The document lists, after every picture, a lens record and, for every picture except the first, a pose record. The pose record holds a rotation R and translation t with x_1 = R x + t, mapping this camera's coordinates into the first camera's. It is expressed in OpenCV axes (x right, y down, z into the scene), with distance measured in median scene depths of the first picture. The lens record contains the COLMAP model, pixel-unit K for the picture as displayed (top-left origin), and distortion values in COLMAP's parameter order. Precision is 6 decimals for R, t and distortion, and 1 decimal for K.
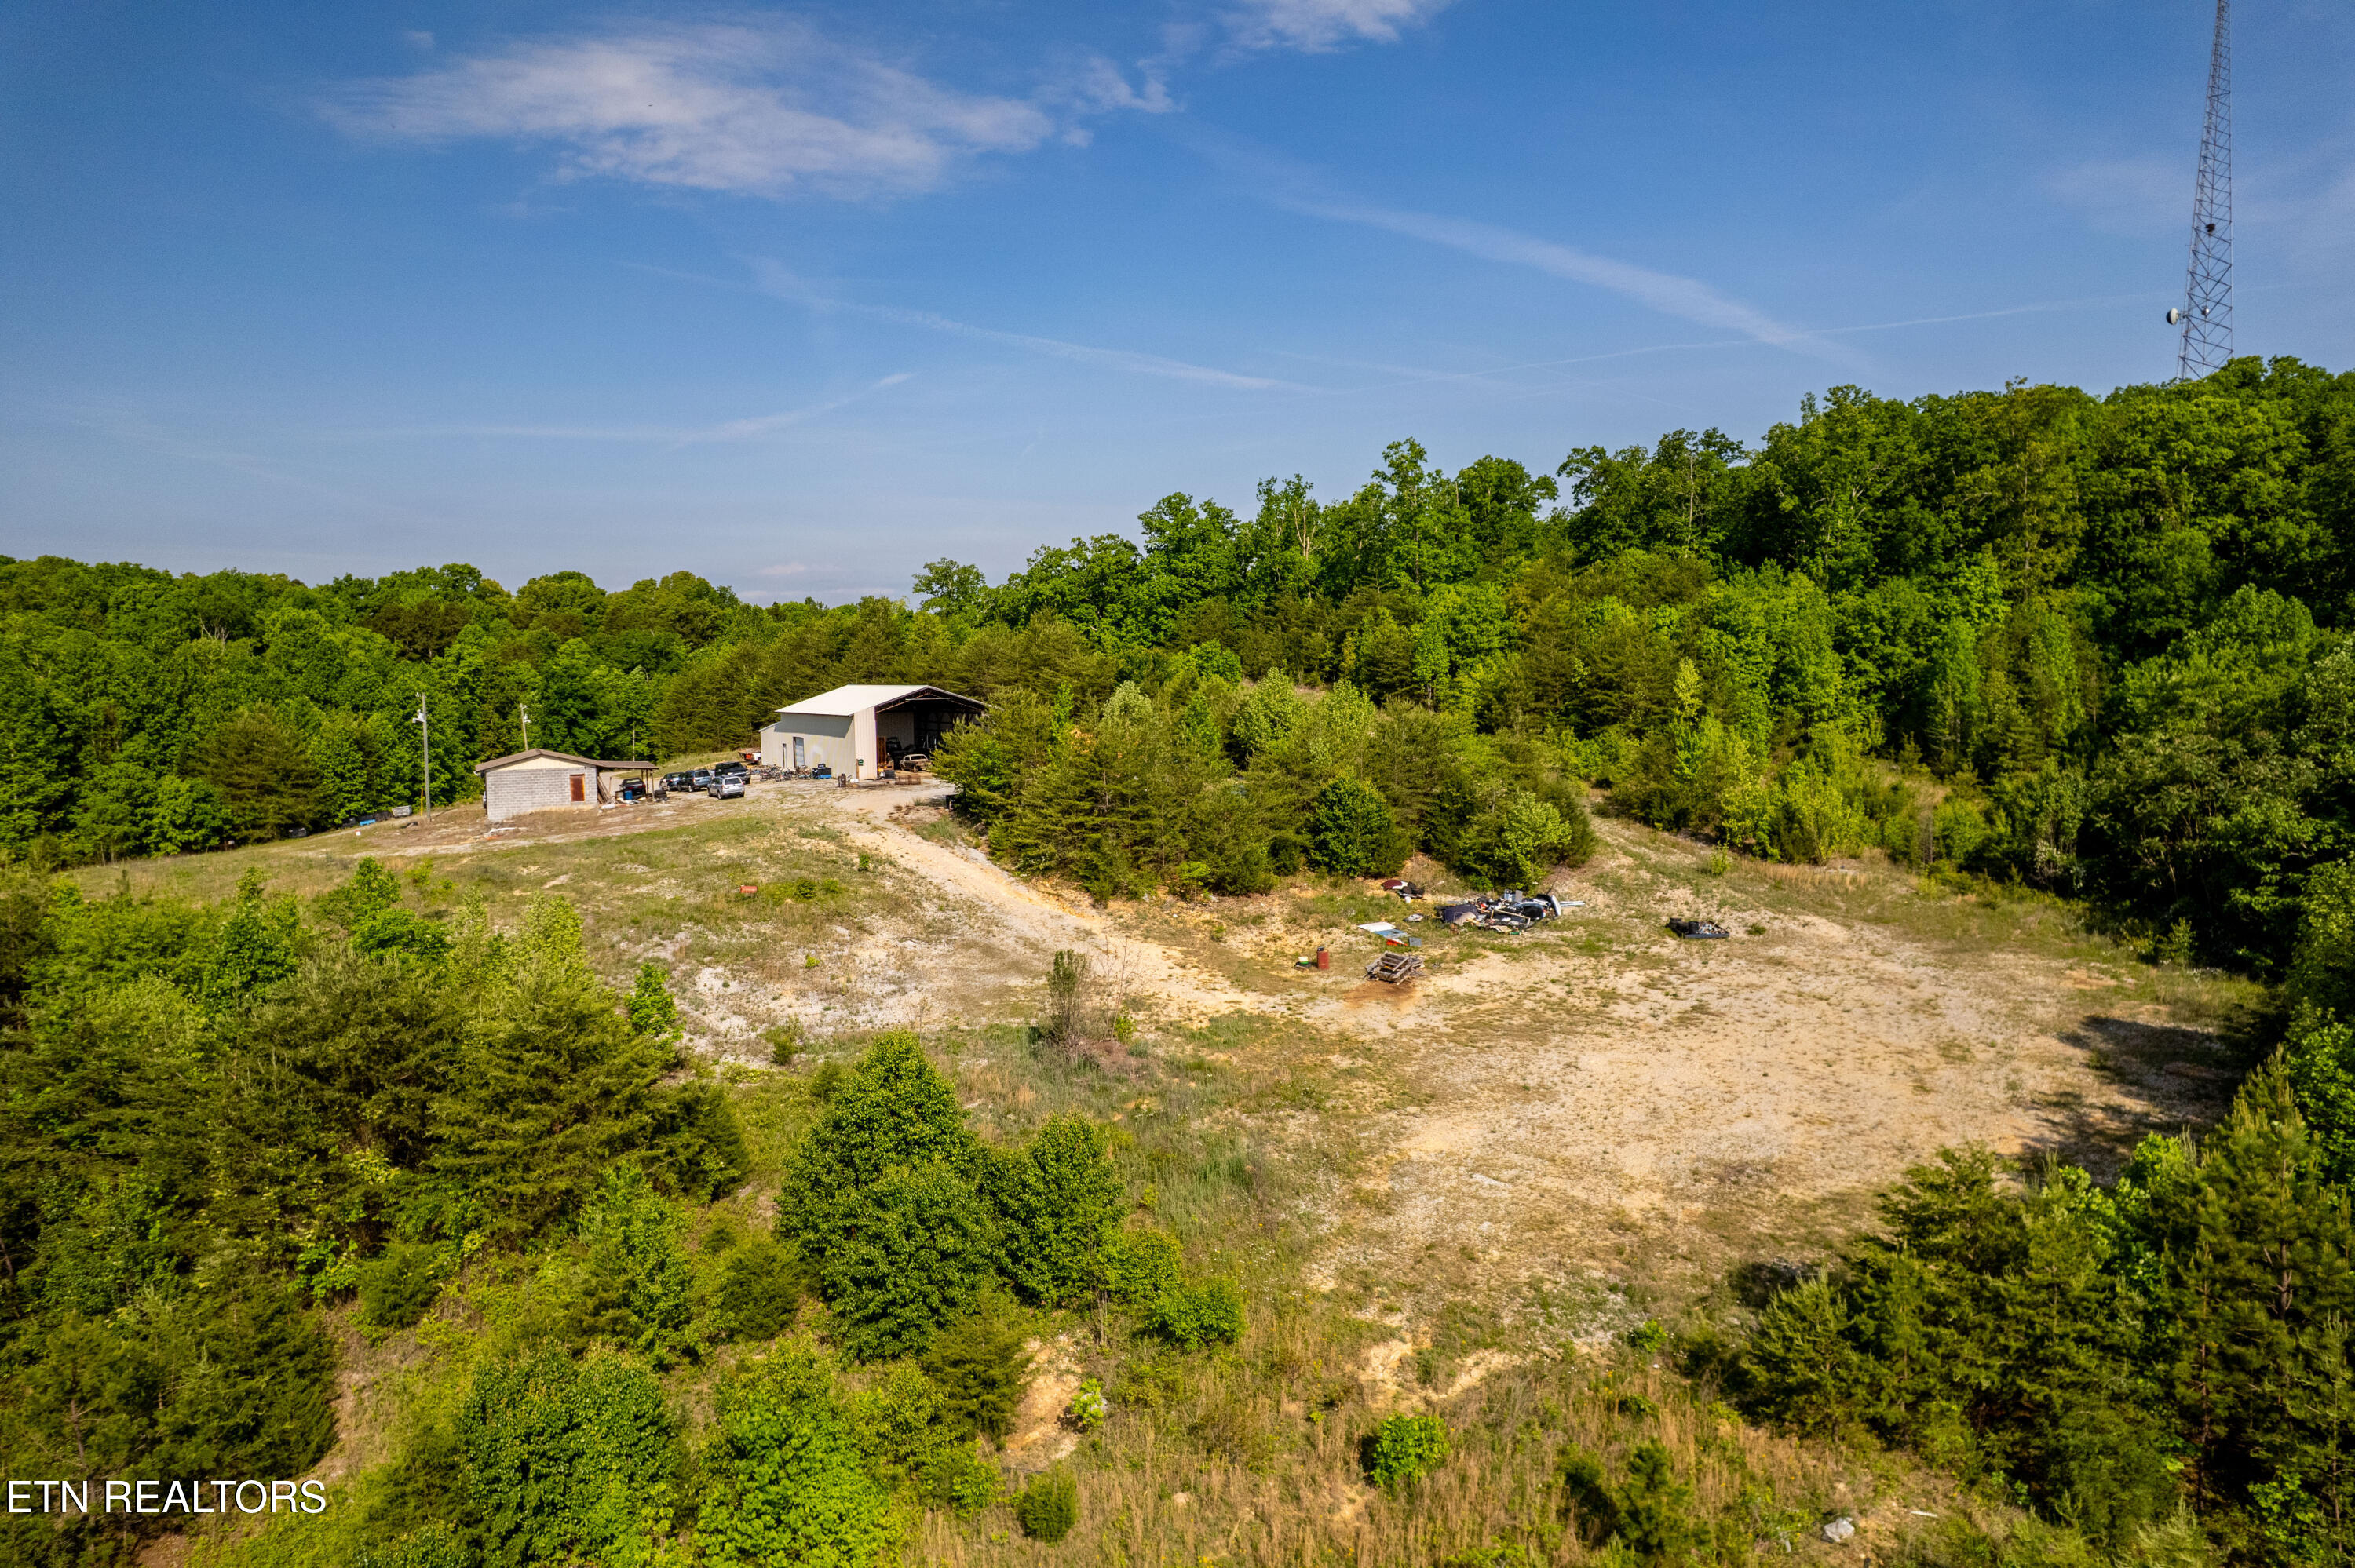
lens RADIAL K [[1508.9, 0, 1177.5], [0, 1508.9, 784.0], [0, 0, 1]] dist [-0.077673, 0.068571]
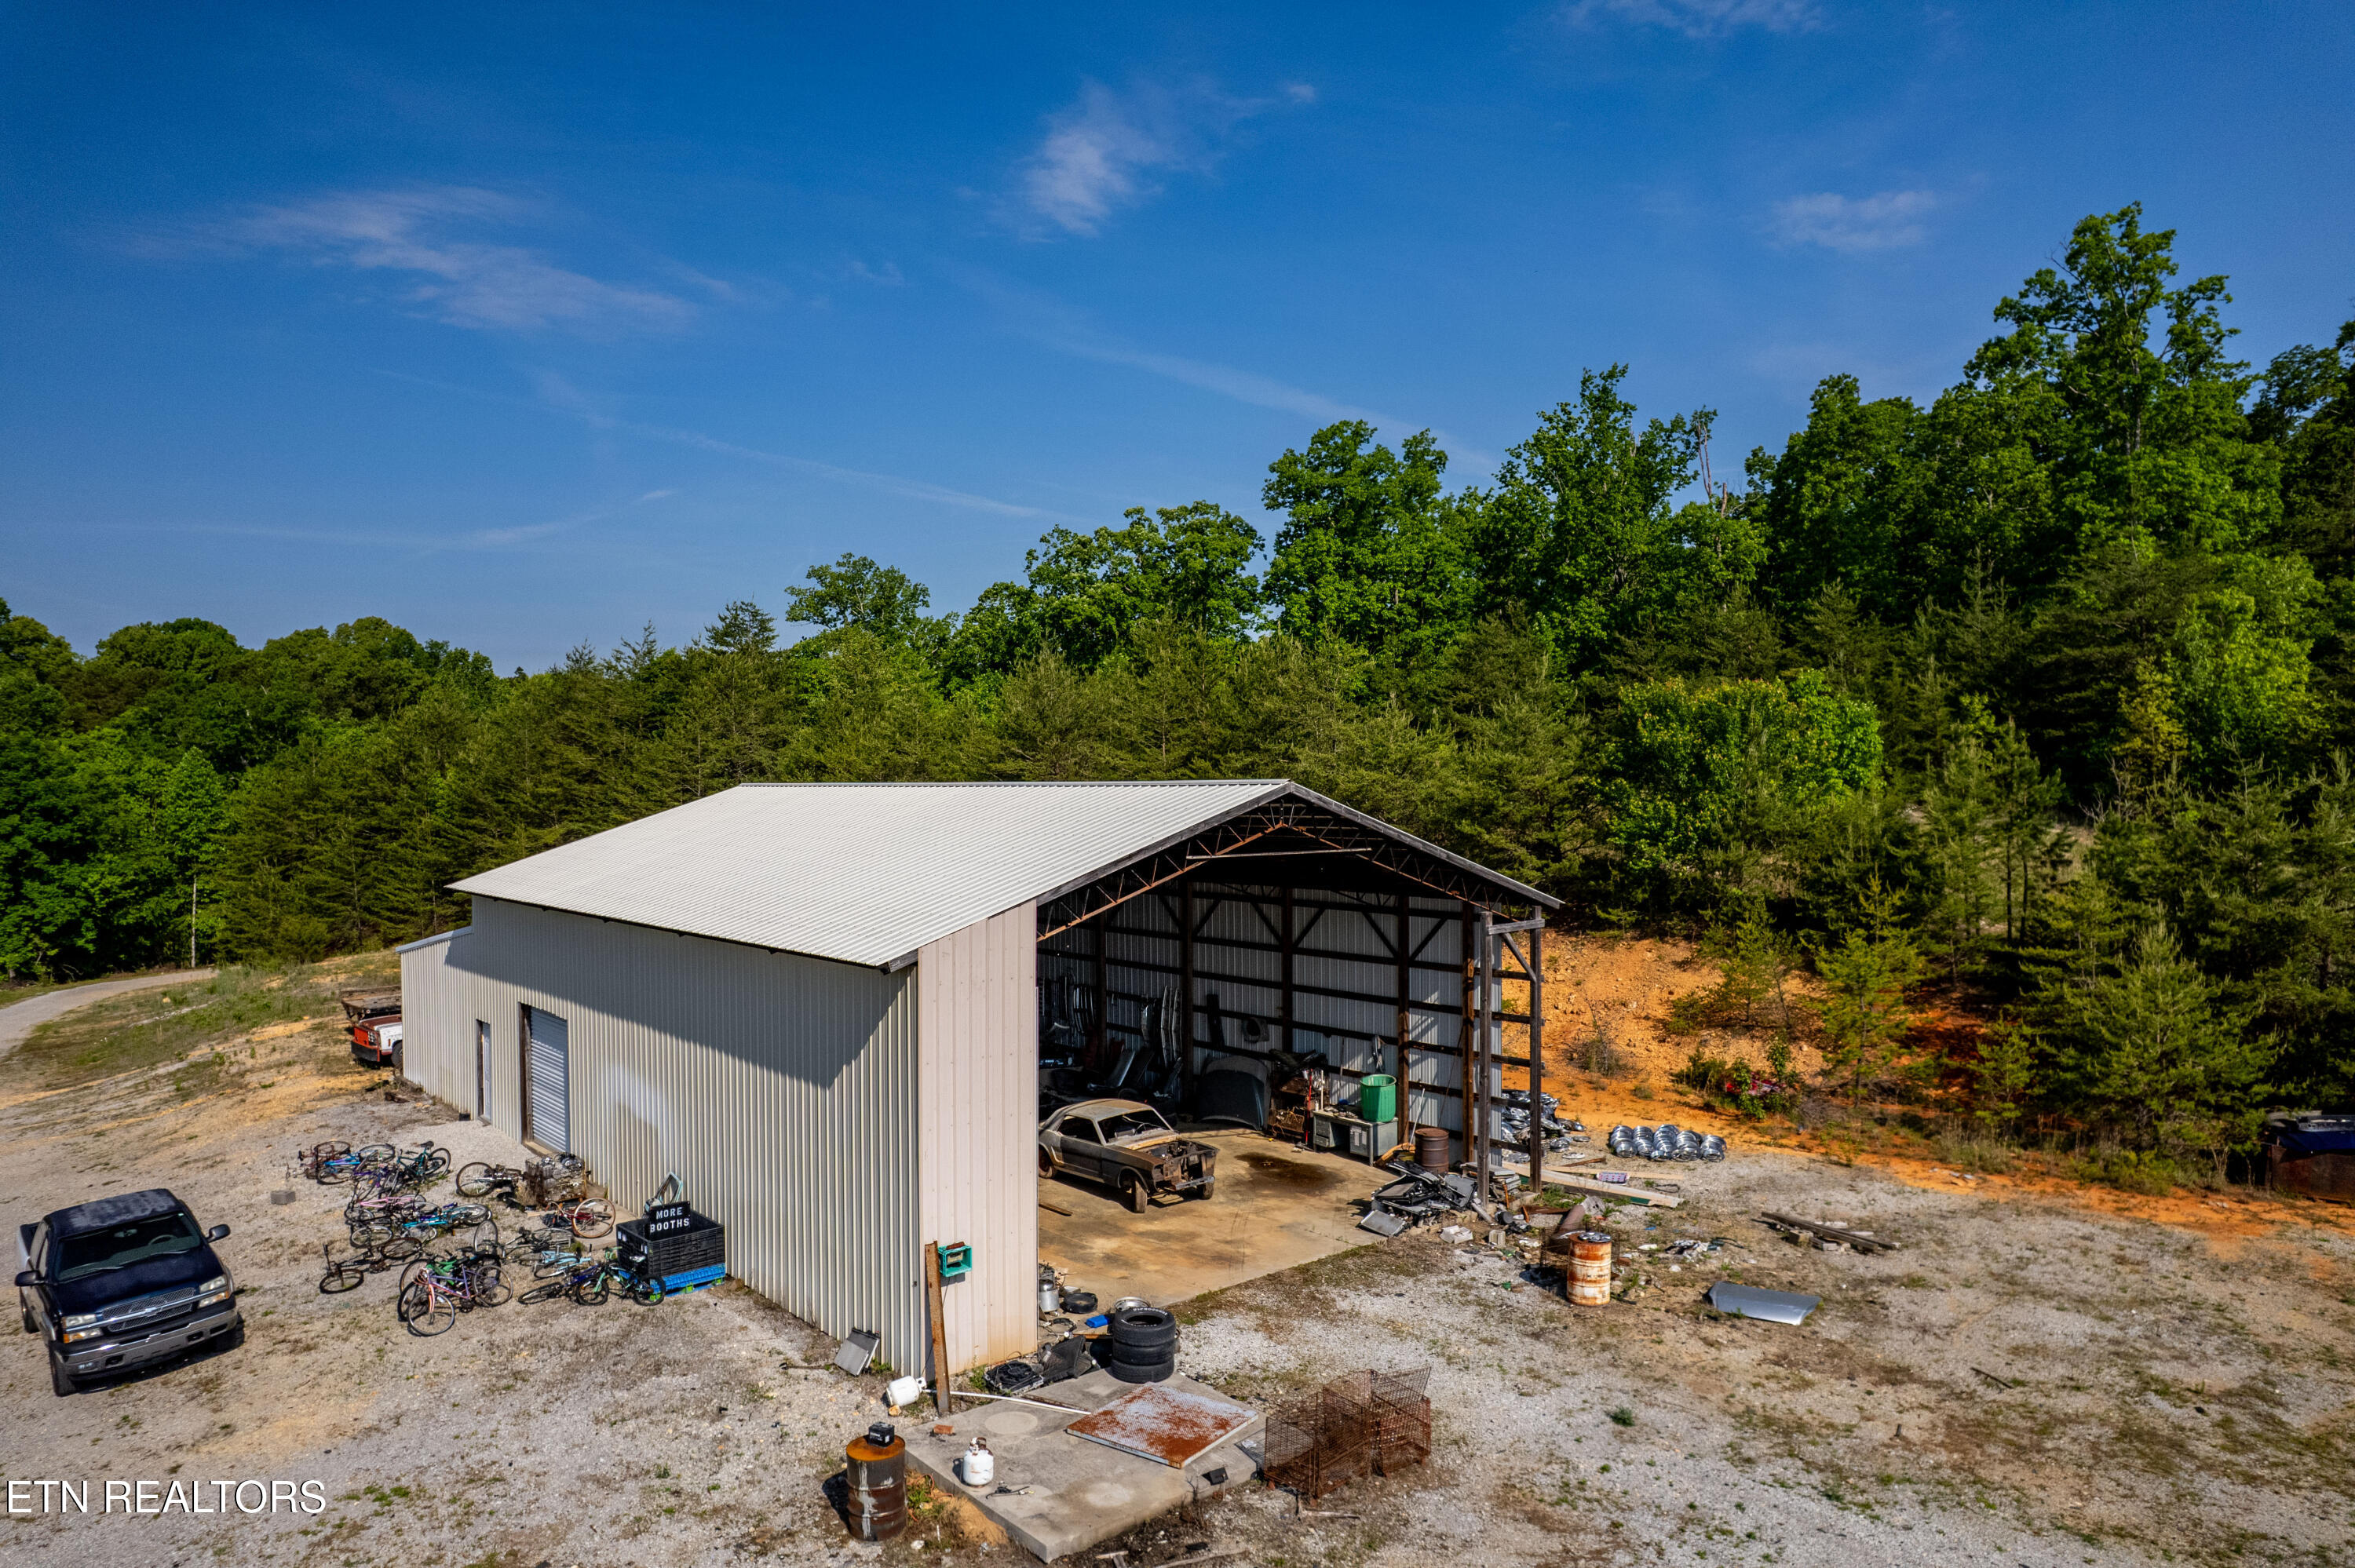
lens RADIAL K [[1517.1, 0, 1175.3], [0, 1517.1, 809.7], [0, 0, 1]] dist [-0.066810, 0.071628]
pose [[0.989751, 0.007841, 0.142587, -0.081846], [0.001053, 0.998063, -0.062196, -0.019930], [-0.142799, 0.061709, 0.987826, 0.325993]]
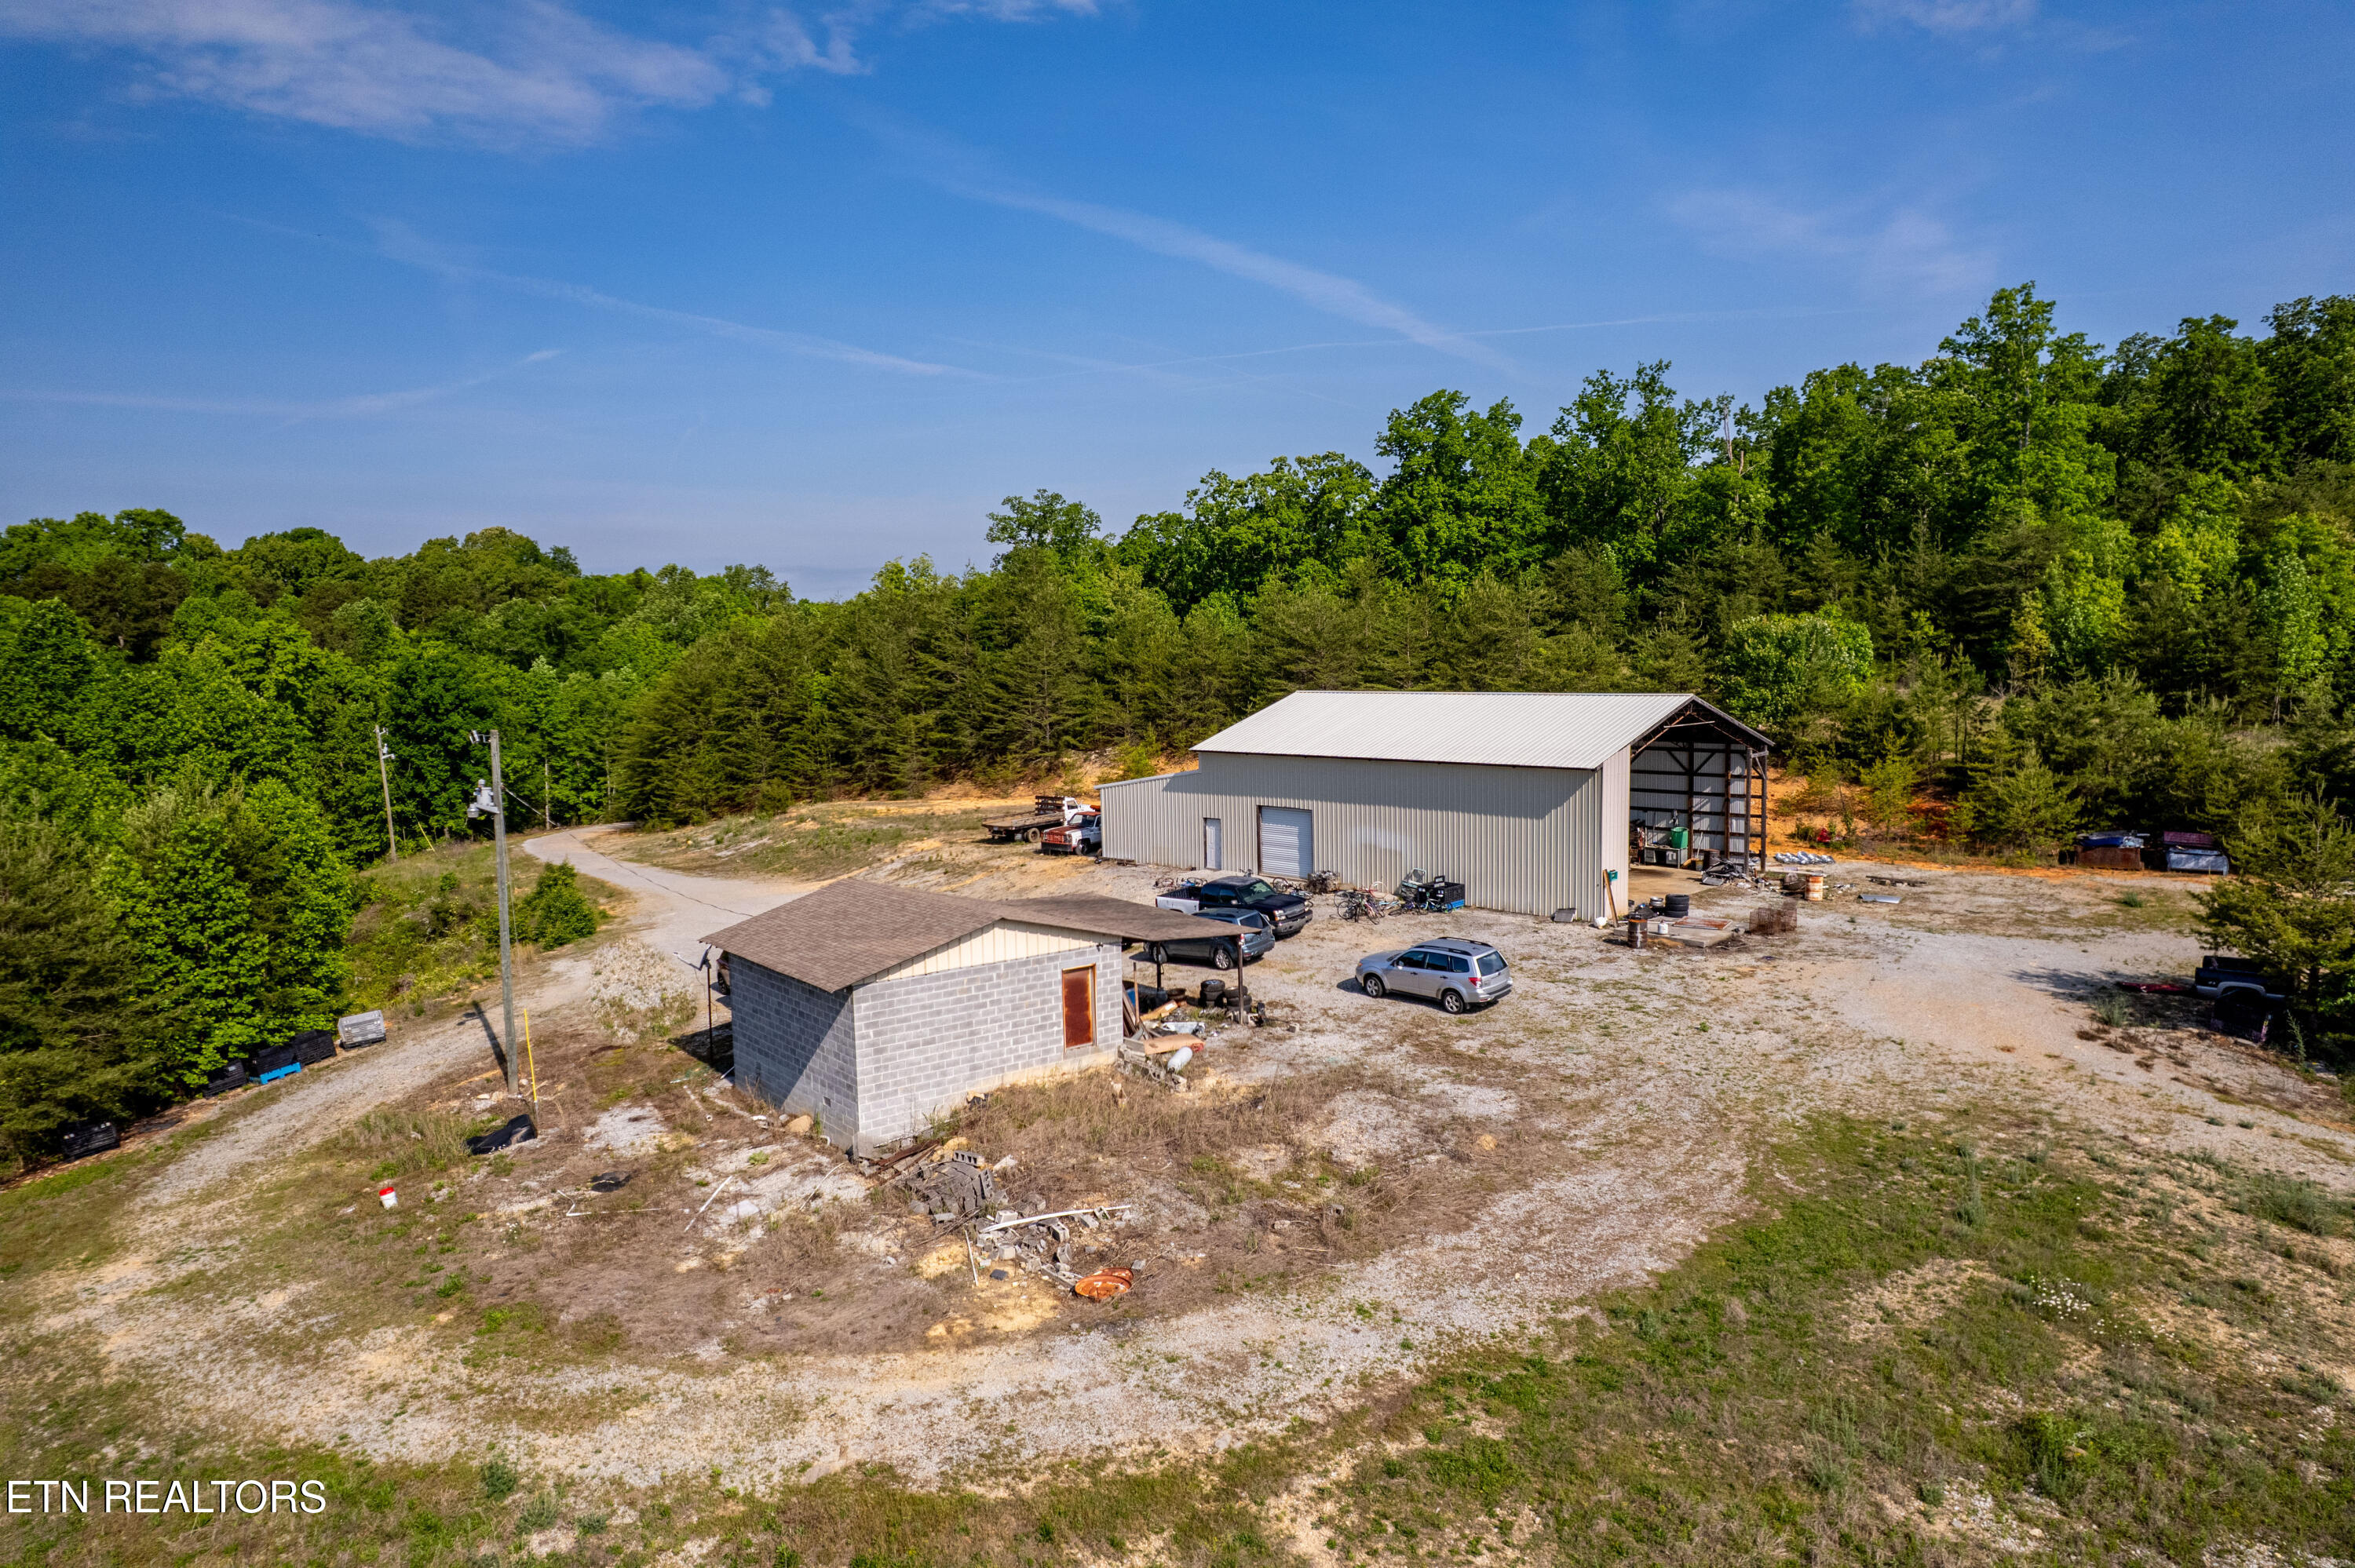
lens RADIAL K [[1505.4, 0, 1184.6], [0, 1505.4, 824.1], [0, 0, 1]] dist [-0.071969, 0.069543]
pose [[0.977897, -0.030762, 0.206810, -0.161079], [0.023877, 0.999077, 0.035703, -0.018284], [-0.207718, -0.029976, 0.977729, 0.238159]]
